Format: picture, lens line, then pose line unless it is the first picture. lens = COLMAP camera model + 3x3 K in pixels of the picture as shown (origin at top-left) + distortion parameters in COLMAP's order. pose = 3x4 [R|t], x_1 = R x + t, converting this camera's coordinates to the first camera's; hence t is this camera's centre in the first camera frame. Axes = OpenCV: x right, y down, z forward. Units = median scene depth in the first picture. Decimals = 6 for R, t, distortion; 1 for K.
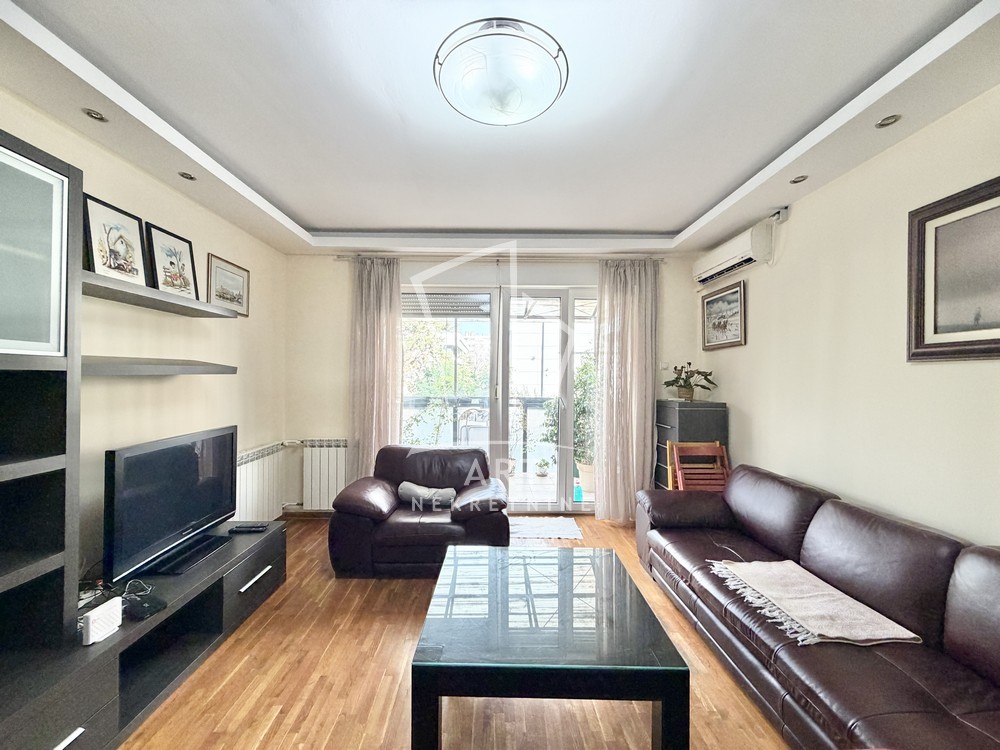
lens RADIAL K [[398.2, 0, 495.5], [0, 398.2, 377.1], [0, 0, 1]] dist [0.000046, -0.000259]
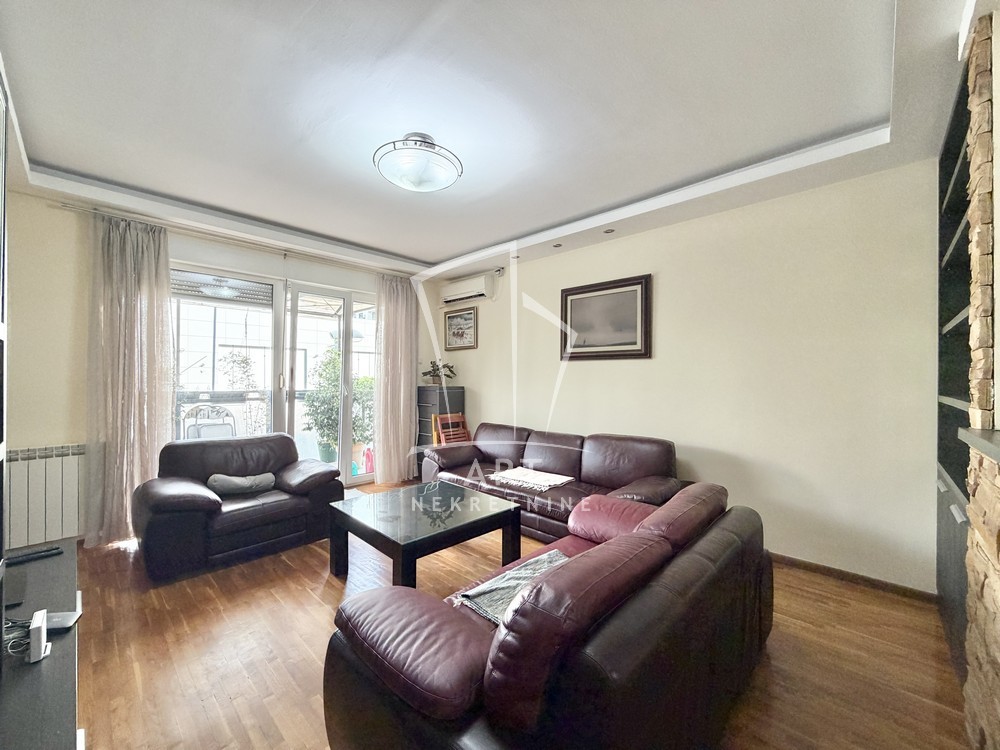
lens RADIAL K [[398.2, 0, 495.5], [0, 398.2, 377.1], [0, 0, 1]] dist [0.000046, -0.000259]
pose [[0.700029, -0.002720, 0.714109, -0.385965], [-0.001271, 0.999986, 0.005056, 0.021087], [-0.714113, -0.004447, 0.700016, -0.124246]]
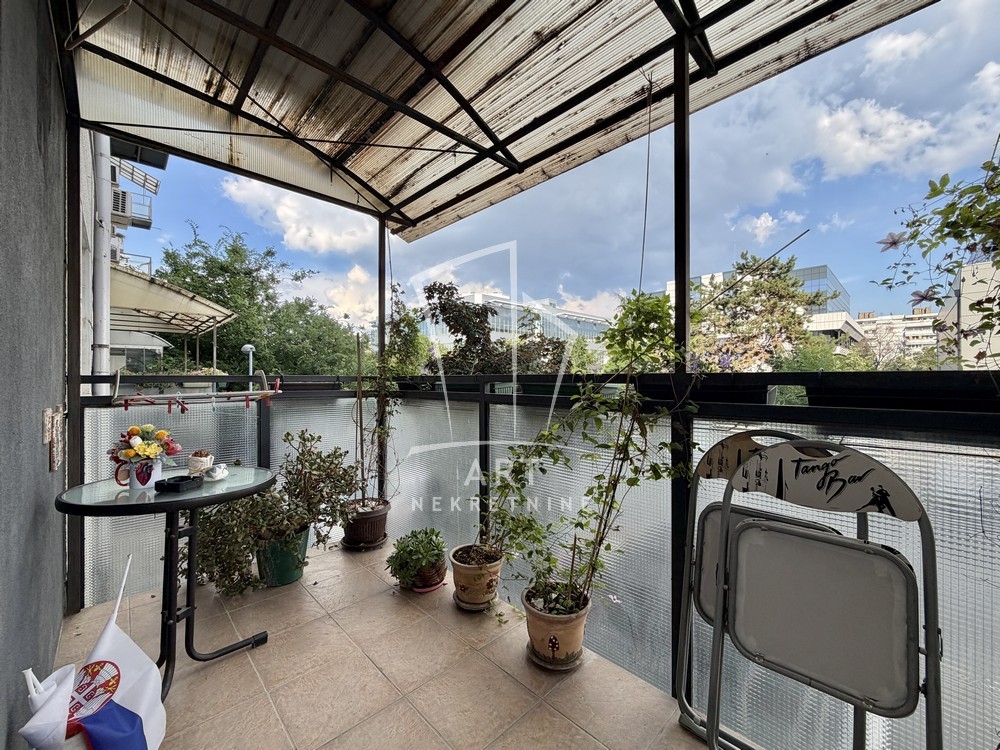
lens RADIAL K [[400.2, 0, 500.0], [0, 400.2, 375.0], [0, 0, 1]] dist [0.000635, -0.000092]
pose [[0.689884, -0.012151, -0.723818, -0.003686], [0.009711, 0.999924, -0.007529, 0.084631], [0.723855, -0.001835, 0.689949, 1.264078]]
